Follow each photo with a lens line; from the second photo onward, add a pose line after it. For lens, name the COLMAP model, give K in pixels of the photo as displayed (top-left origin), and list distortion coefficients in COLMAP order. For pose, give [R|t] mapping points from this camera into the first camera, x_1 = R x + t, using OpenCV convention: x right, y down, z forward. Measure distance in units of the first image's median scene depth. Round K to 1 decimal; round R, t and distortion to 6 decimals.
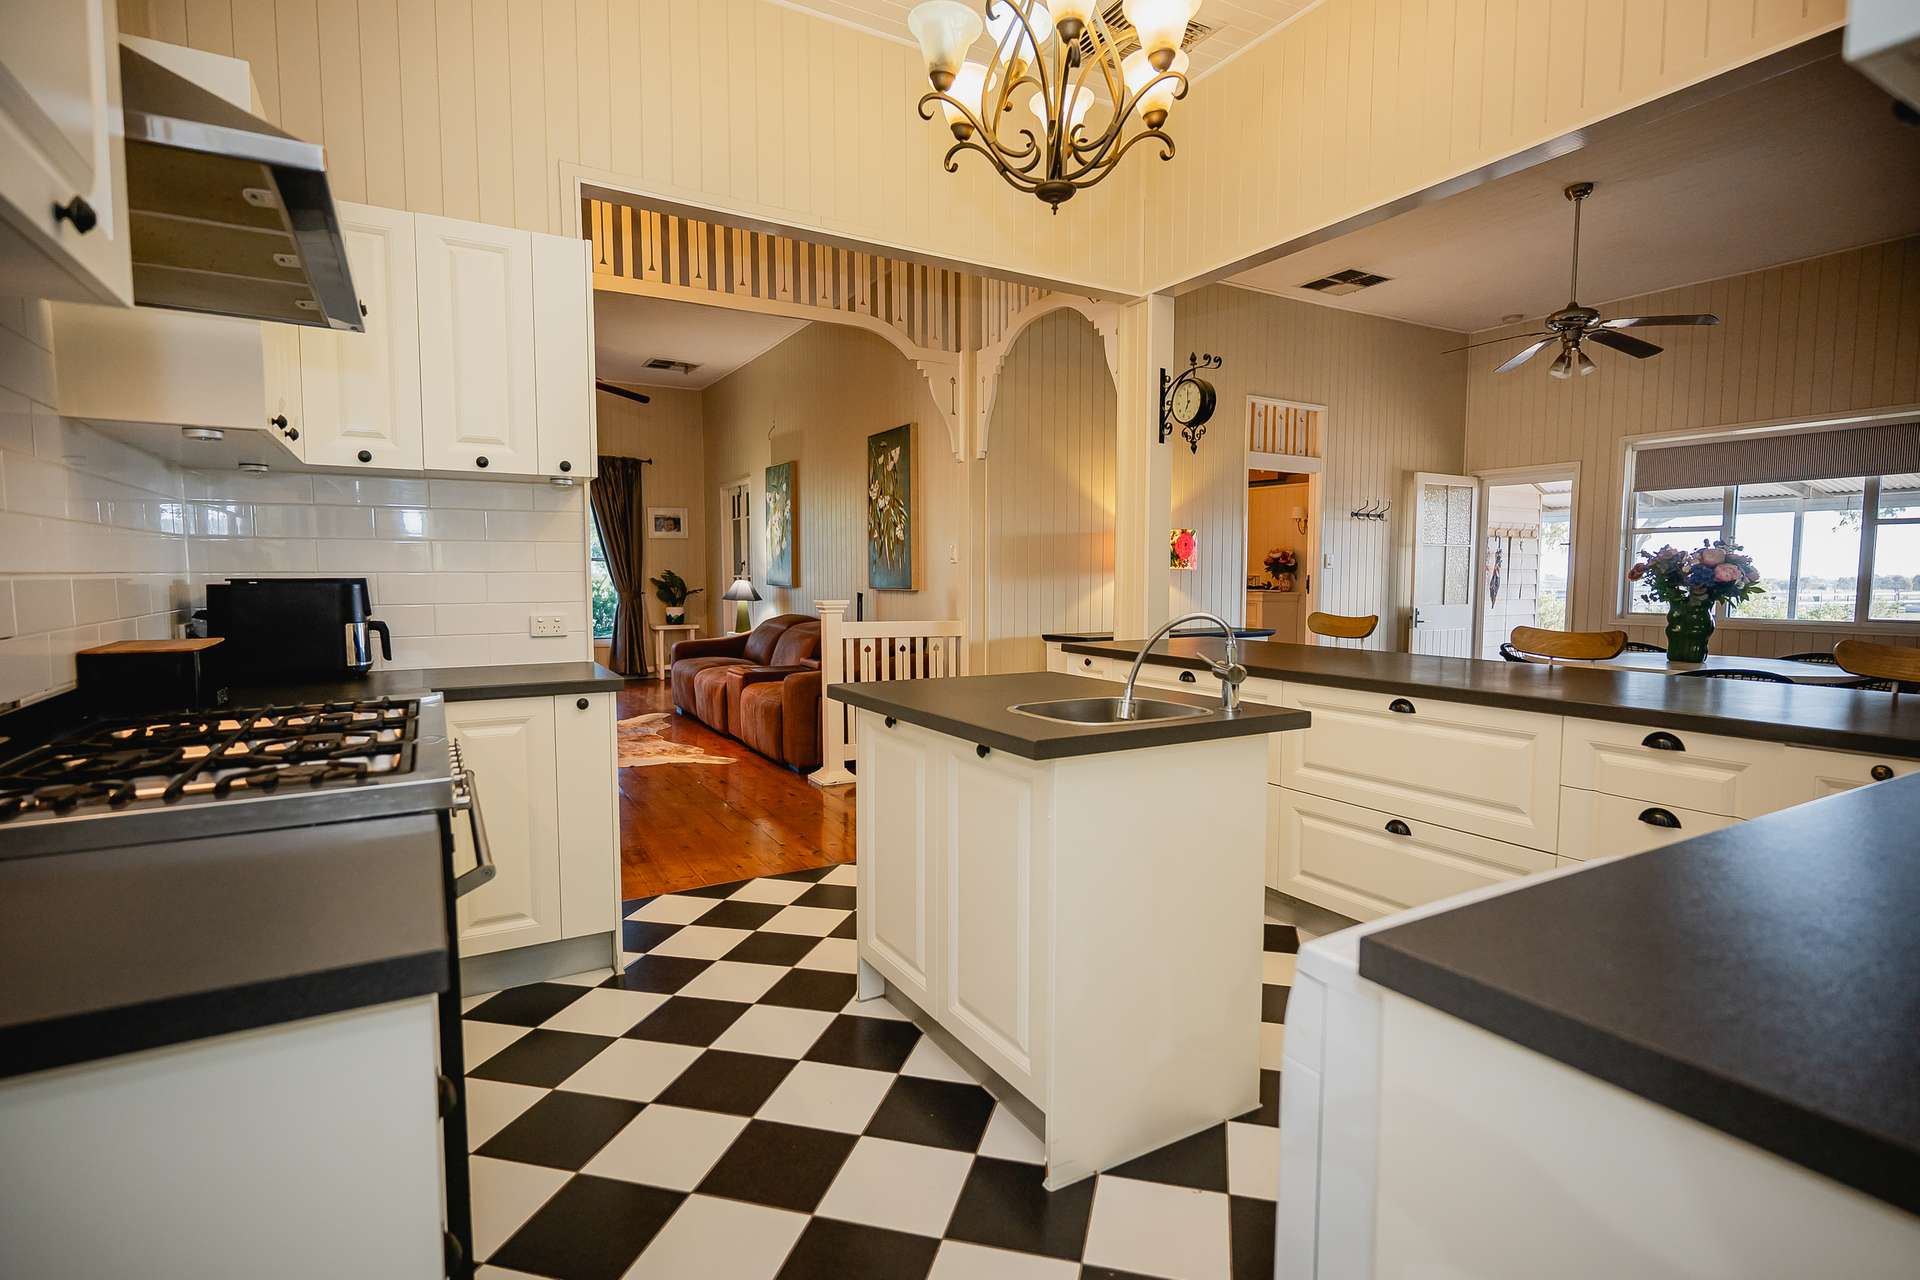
lens RADIAL K [[920.7, 0, 960.0], [0, 920.7, 640.0], [0, 0, 1]] dist [-0.002391, 0.000035]
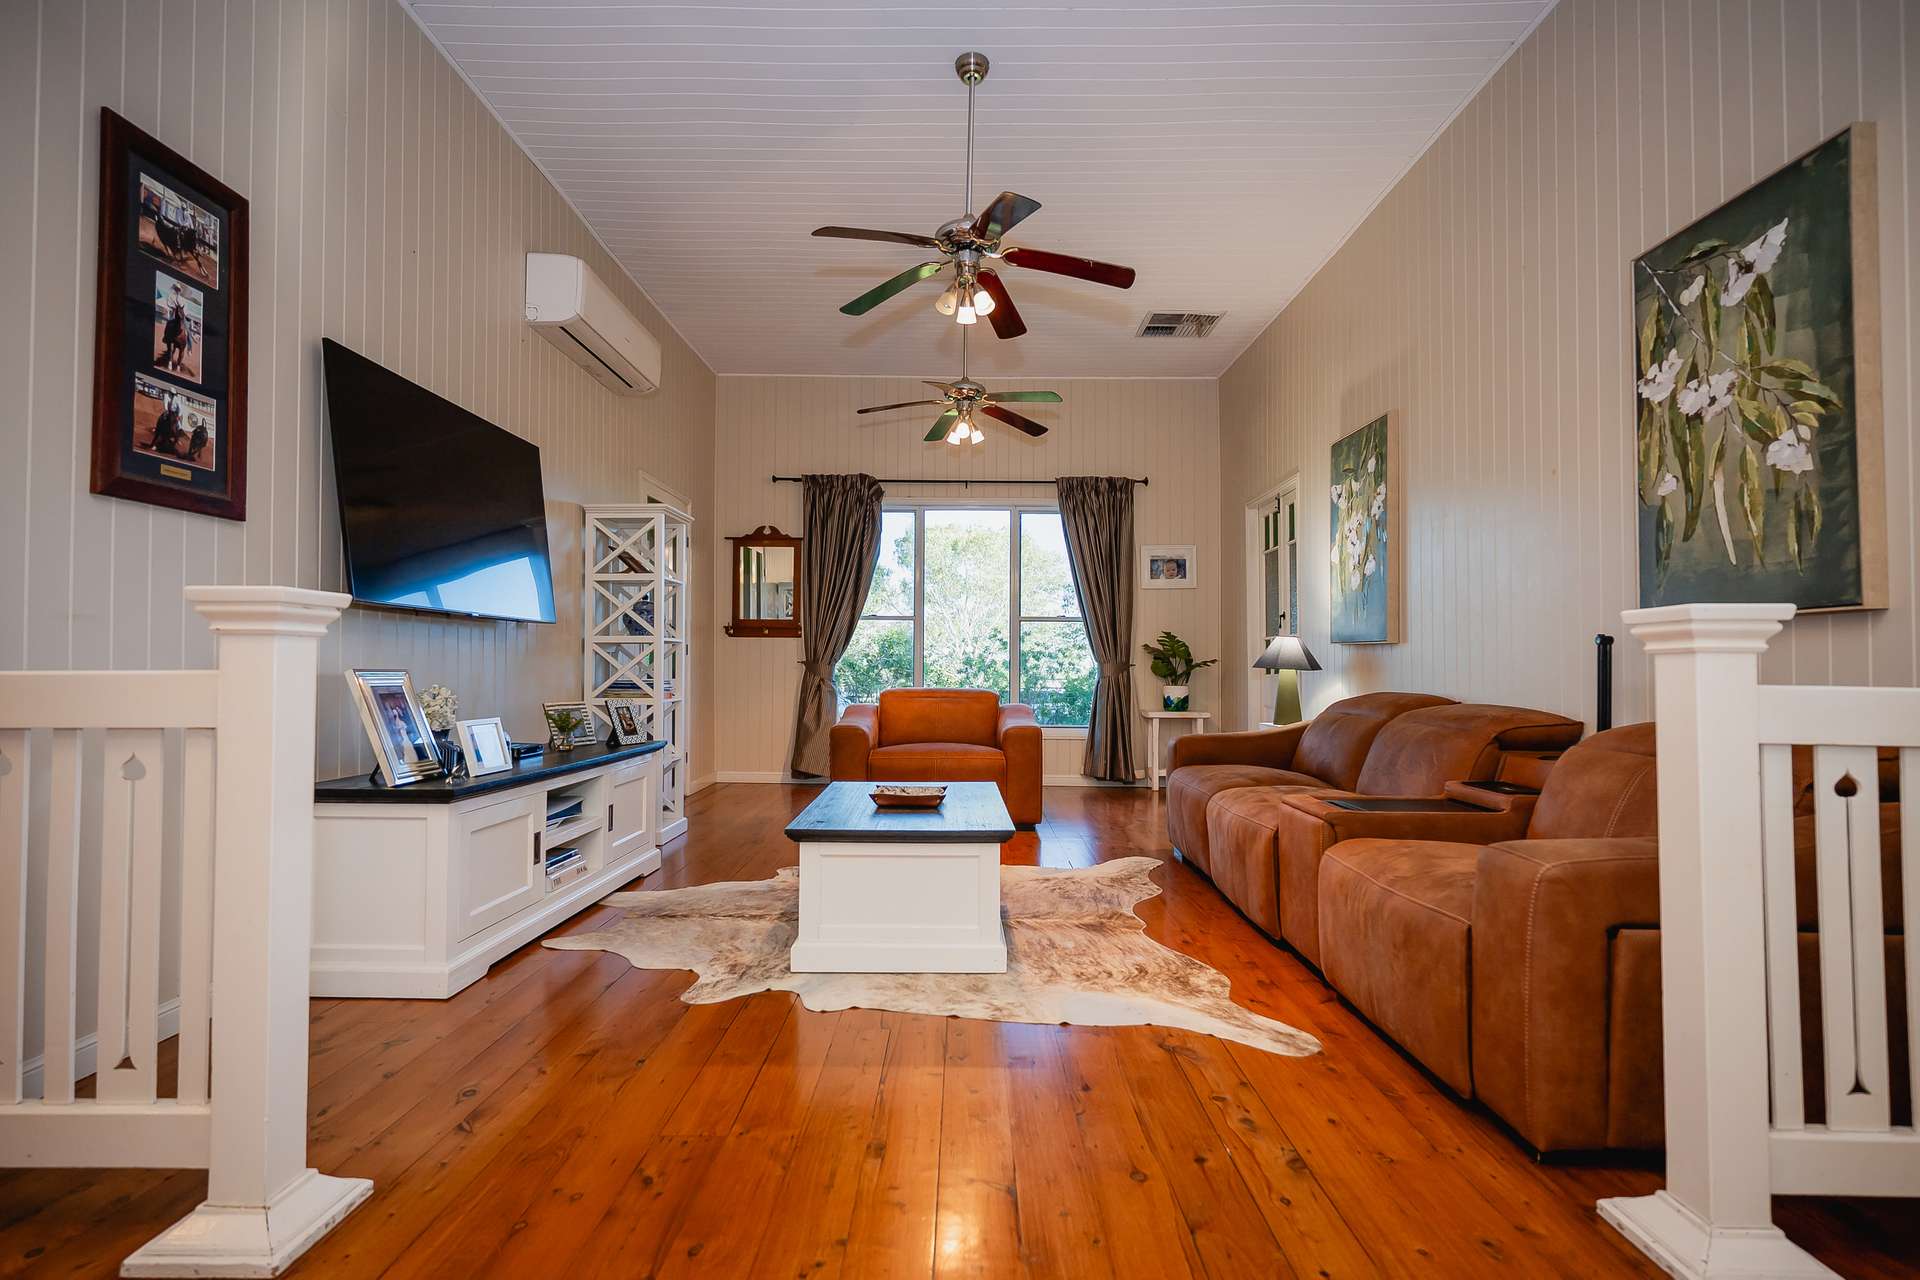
lens RADIAL K [[955.4, 0, 960.0], [0, 955.4, 640.0], [0, 0, 1]] dist [0.001398, 0.000326]
pose [[0.865937, -0.009052, -0.500072, -0.111888], [-0.041434, 0.995101, -0.089761, 0.001820], [0.498435, 0.098447, 0.861319, 0.366721]]
